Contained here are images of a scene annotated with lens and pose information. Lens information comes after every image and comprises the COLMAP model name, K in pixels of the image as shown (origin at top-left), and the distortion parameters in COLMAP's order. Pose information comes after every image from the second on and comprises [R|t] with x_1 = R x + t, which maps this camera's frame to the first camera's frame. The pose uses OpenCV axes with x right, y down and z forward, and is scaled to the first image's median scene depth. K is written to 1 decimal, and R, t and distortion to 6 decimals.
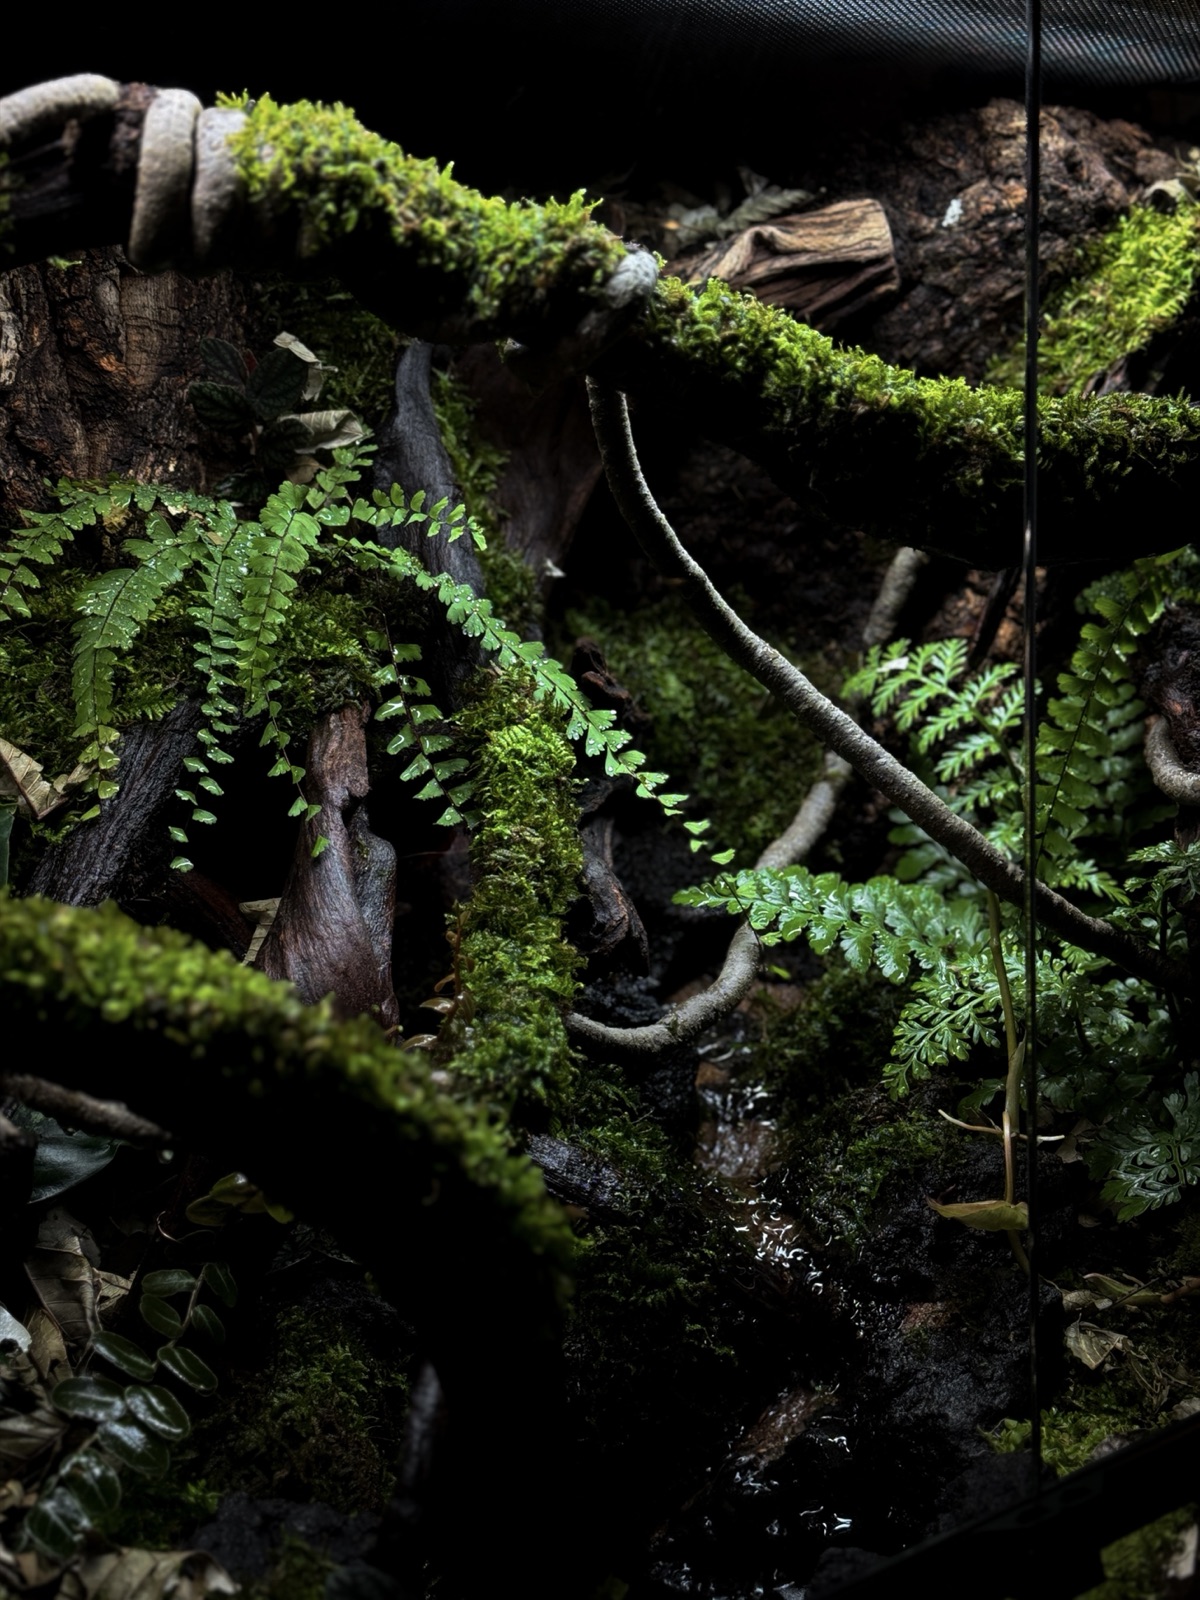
lens RADIAL K [[2281.0, 0, 599.7], [0, 2281.0, 733.3], [0, 0, 1]] dist [0.176743, -0.026081]
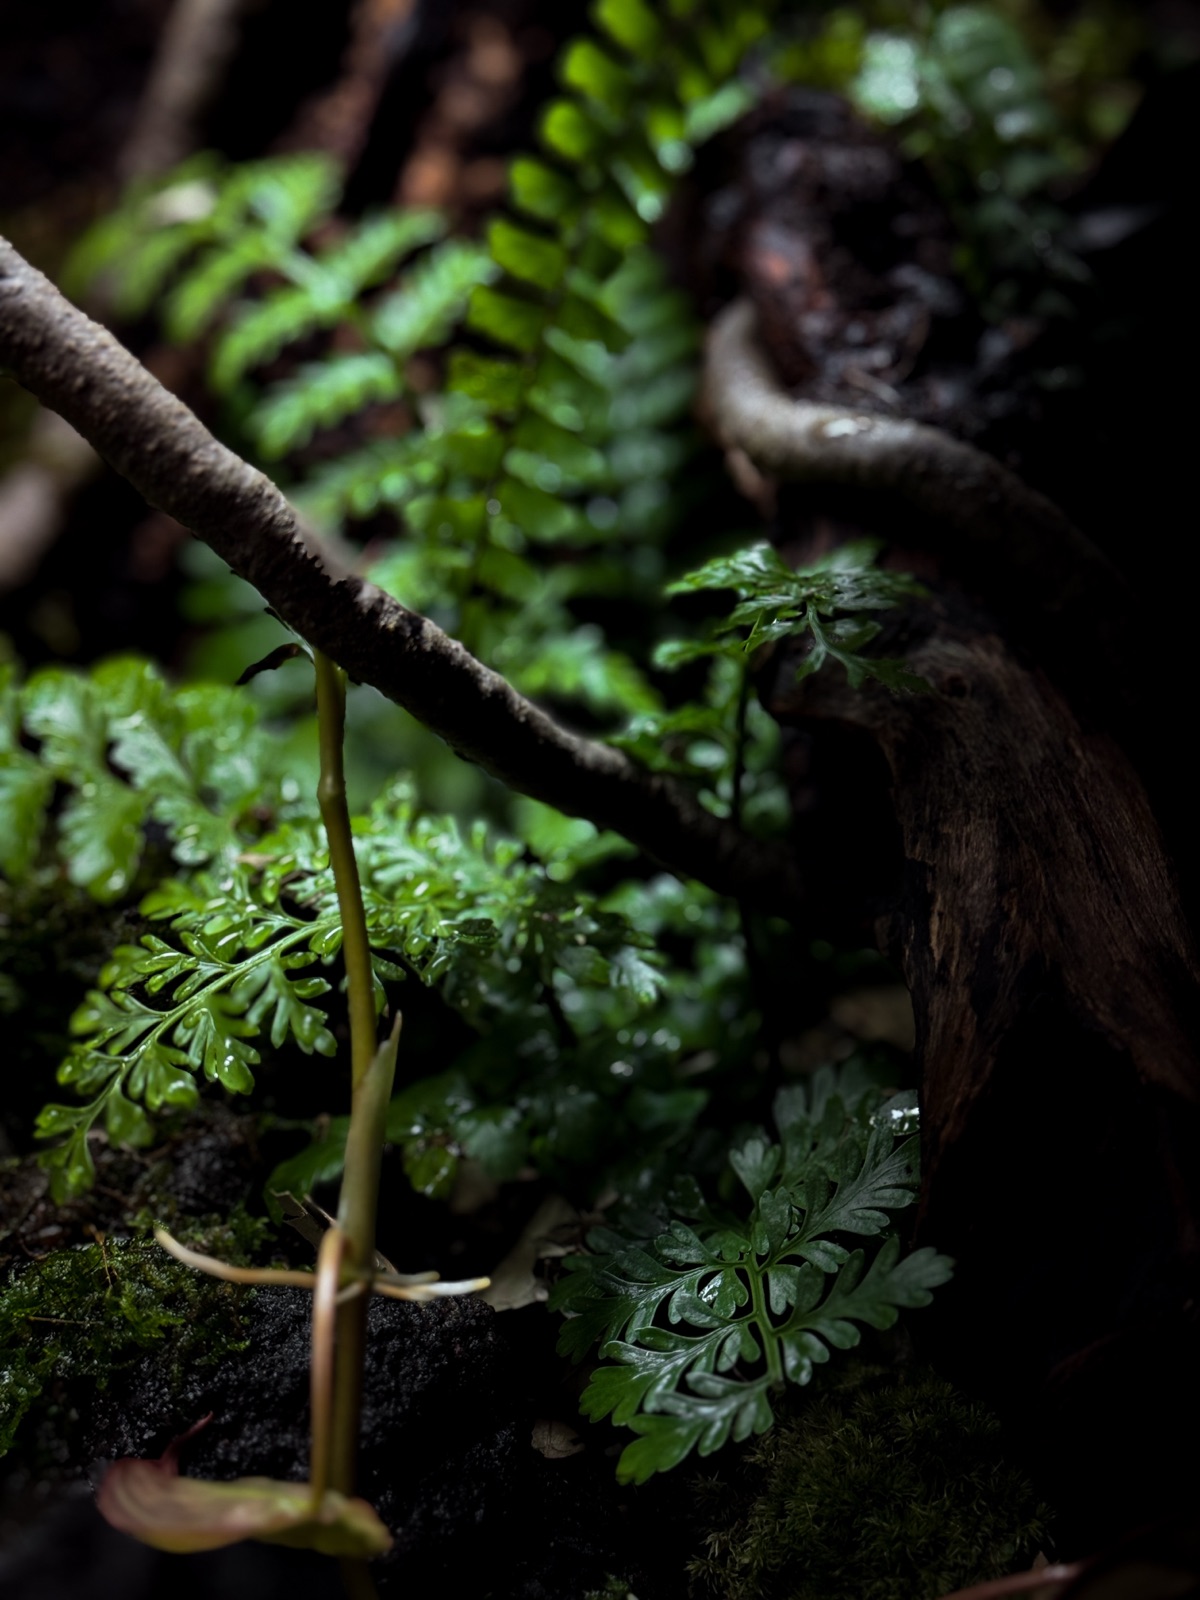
lens RADIAL K [[2294.0, 0, 625.4], [0, 2294.0, 806.3], [0, 0, 1]] dist [0.129558, -0.037500]
pose [[0.978770, -0.000983, 0.204961, 0.137201], [-0.011505, 0.998148, 0.059730, 0.068328], [-0.204640, -0.060820, 0.976946, 0.592064]]
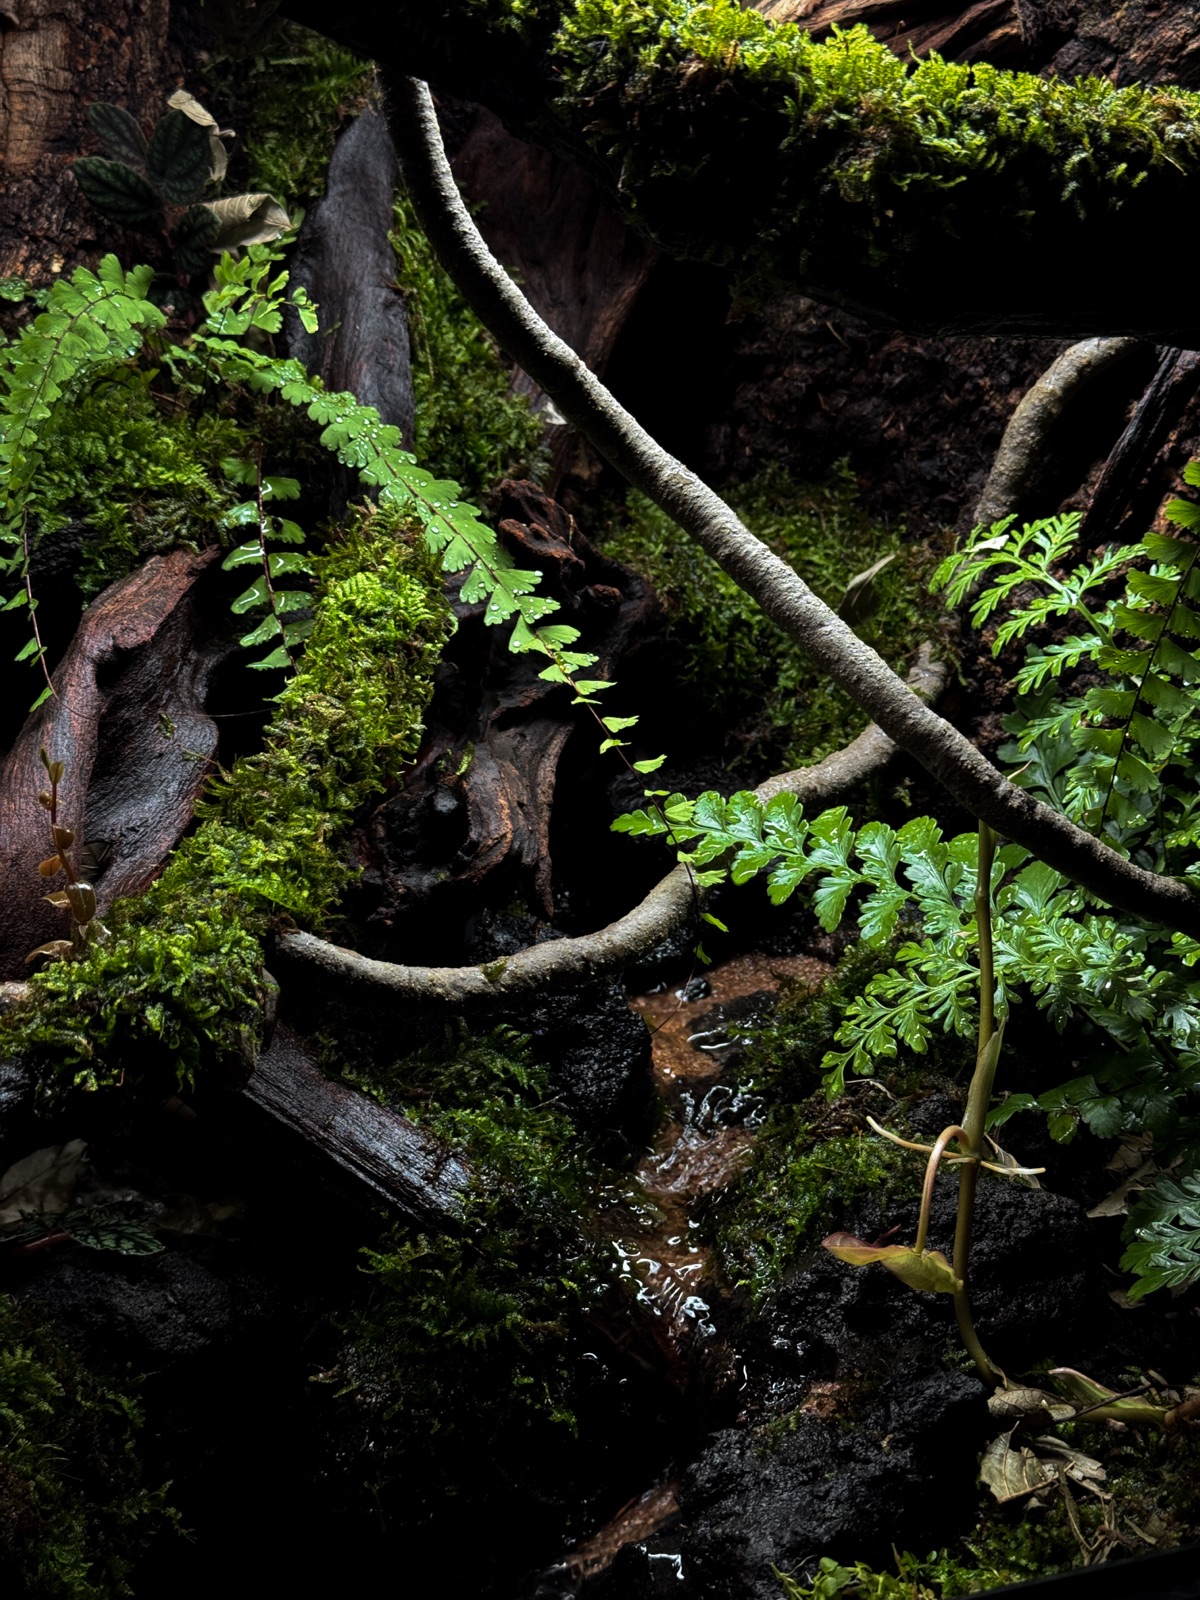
lens RADIAL K [[2224.9, 0, 606.0], [0, 2224.9, 812.6], [0, 0, 1]] dist [0.166380, -0.270398]
pose [[0.960601, 0.048852, -0.273605, 0.241206], [-0.047238, 0.998806, 0.012488, 0.061415], [0.273889, 0.000929, 0.961761, 0.296071]]
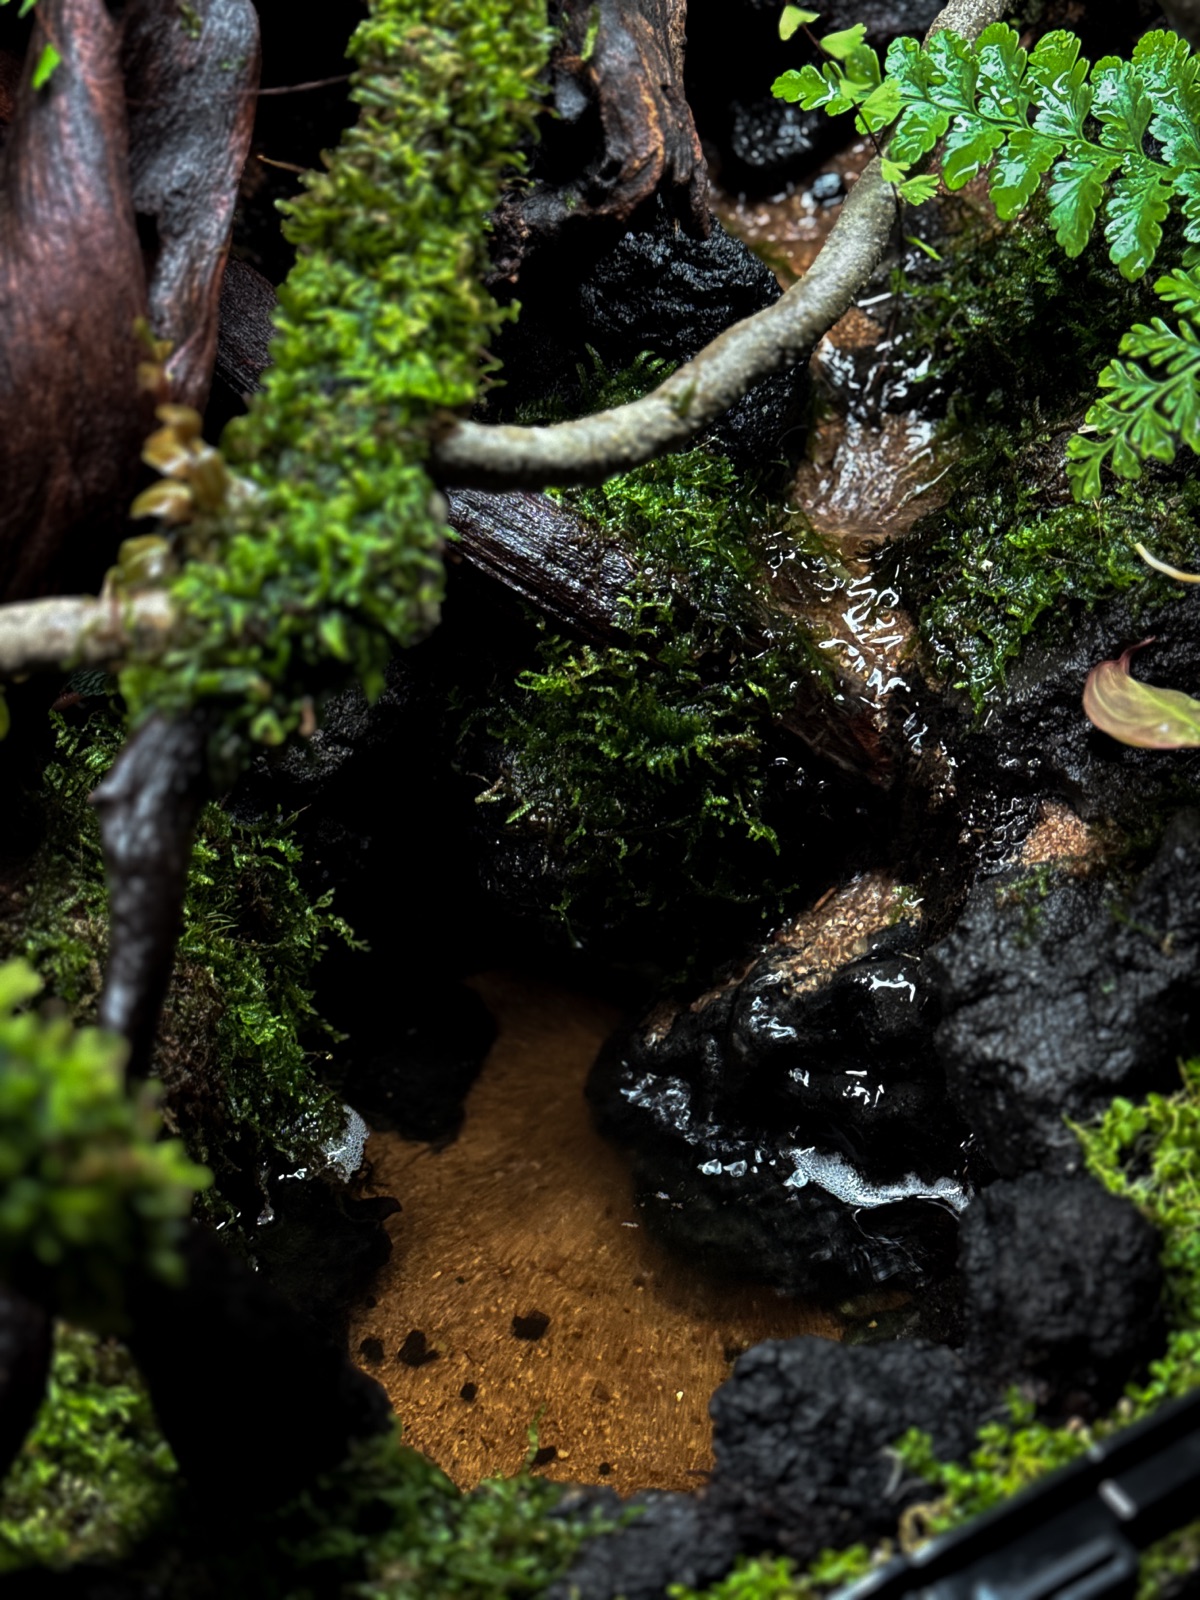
lens RADIAL K [[2224.9, 0, 606.0], [0, 2224.9, 812.6], [0, 0, 1]] dist [0.166380, -0.270398]
pose [[0.978889, 0.115647, -0.168529, 0.112731], [-0.004353, 0.836144, 0.548493, -0.091883], [0.204346, -0.536180, 0.818996, 0.433635]]
